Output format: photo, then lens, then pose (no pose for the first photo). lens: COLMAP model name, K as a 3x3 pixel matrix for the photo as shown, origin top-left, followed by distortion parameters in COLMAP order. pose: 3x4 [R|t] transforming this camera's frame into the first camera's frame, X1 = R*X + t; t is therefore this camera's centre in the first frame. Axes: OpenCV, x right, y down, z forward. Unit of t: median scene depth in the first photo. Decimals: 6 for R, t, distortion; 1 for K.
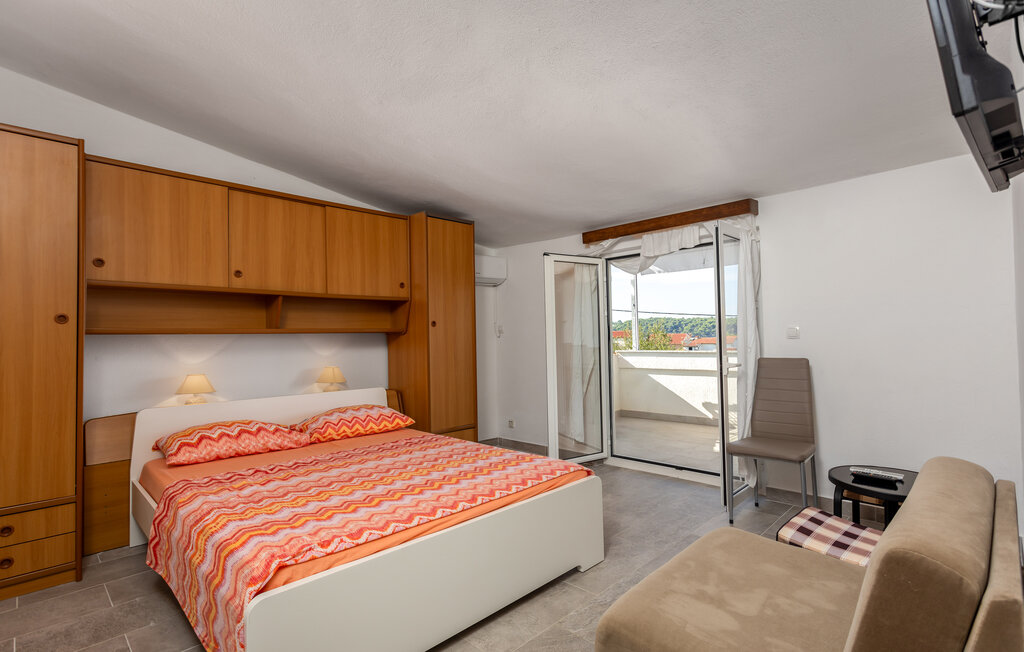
lens RADIAL K [[497.1, 0, 512.0], [0, 497.1, 326.0], [0, 0, 1]] dist [-0.000108, 0.000022]
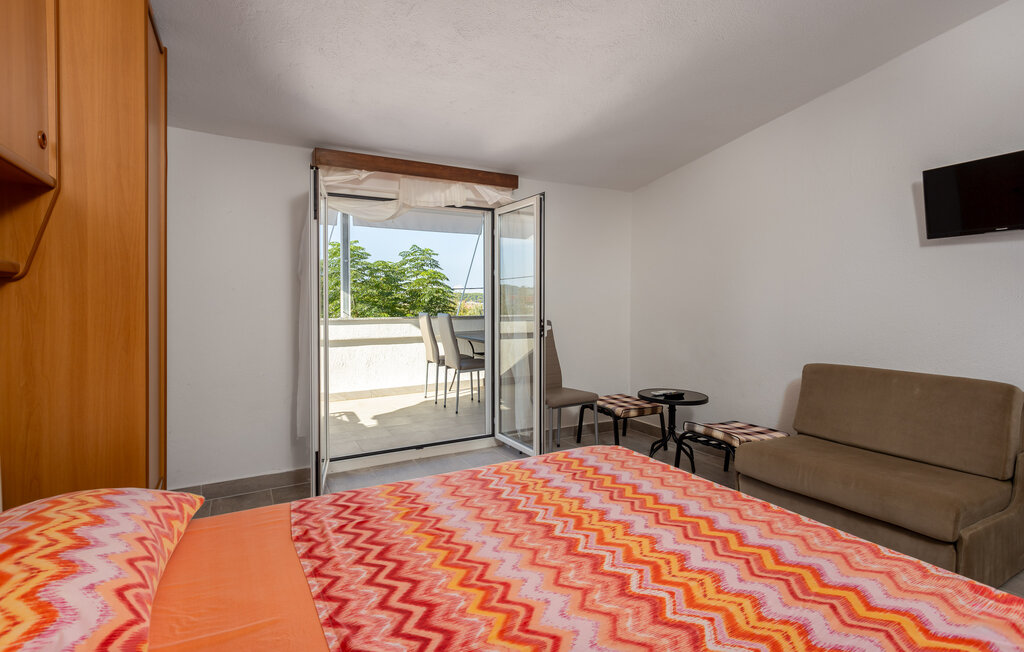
lens RADIAL K [[493.2, 0, 512.0], [0, 493.2, 302.3], [0, 0, 1]] dist [-0.000046, 0.000041]
pose [[0.271213, 0.014165, 0.962415, -0.817912], [-0.023846, 0.999684, -0.007994, 0.046482], [-0.962224, -0.020782, 0.271465, 1.026352]]
